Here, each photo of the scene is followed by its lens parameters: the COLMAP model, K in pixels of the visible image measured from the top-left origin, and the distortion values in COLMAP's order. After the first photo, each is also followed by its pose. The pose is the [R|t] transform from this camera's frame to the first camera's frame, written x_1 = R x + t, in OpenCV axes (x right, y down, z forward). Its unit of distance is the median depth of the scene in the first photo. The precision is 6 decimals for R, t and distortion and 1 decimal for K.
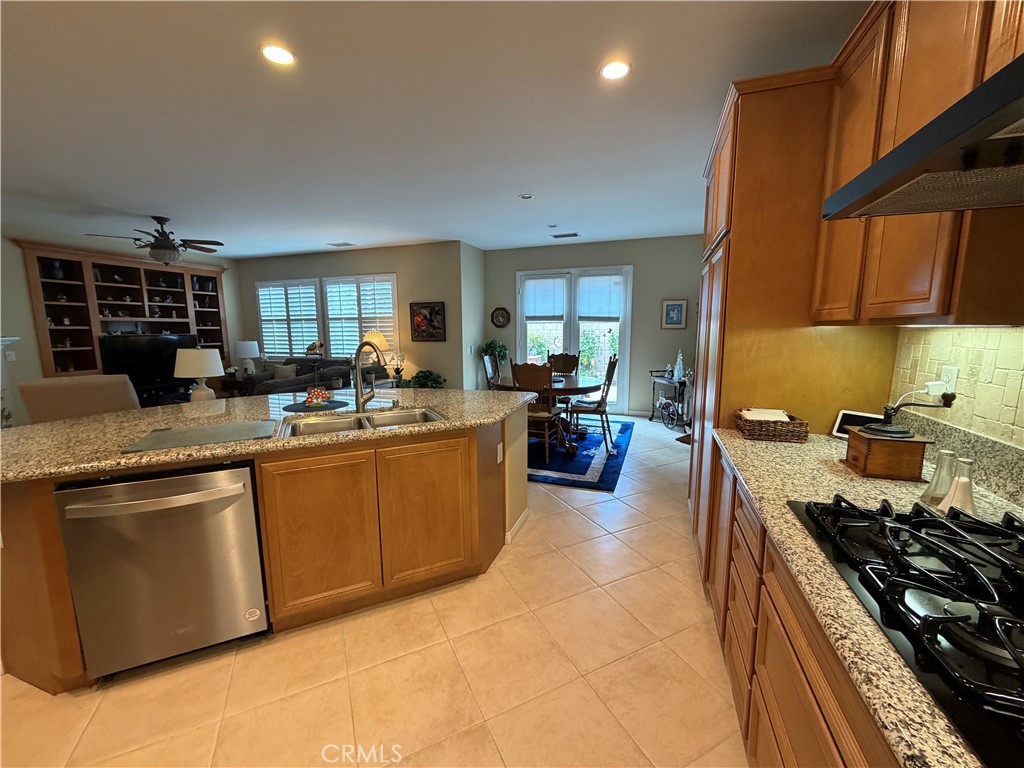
lens RADIAL K [[404.1, 0, 510.5], [0, 404.1, 385.8], [0, 0, 1]] dist [-0.003755, -0.001272]
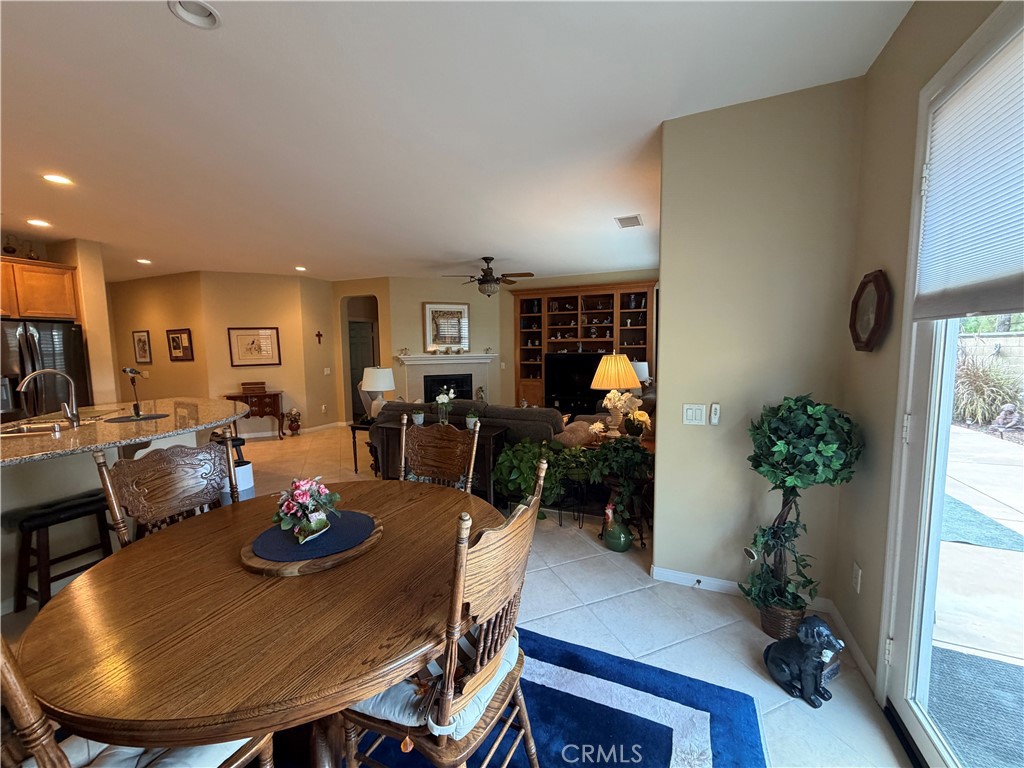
lens RADIAL K [[404.1, 0, 511.9], [0, 404.1, 383.0], [0, 0, 1]] dist [-0.003755, -0.001272]
pose [[-0.073509, 0.093815, -0.992872, 0.290587], [-0.131404, 0.985975, 0.102892, -0.148149], [0.988600, 0.138030, -0.060151, 0.973092]]
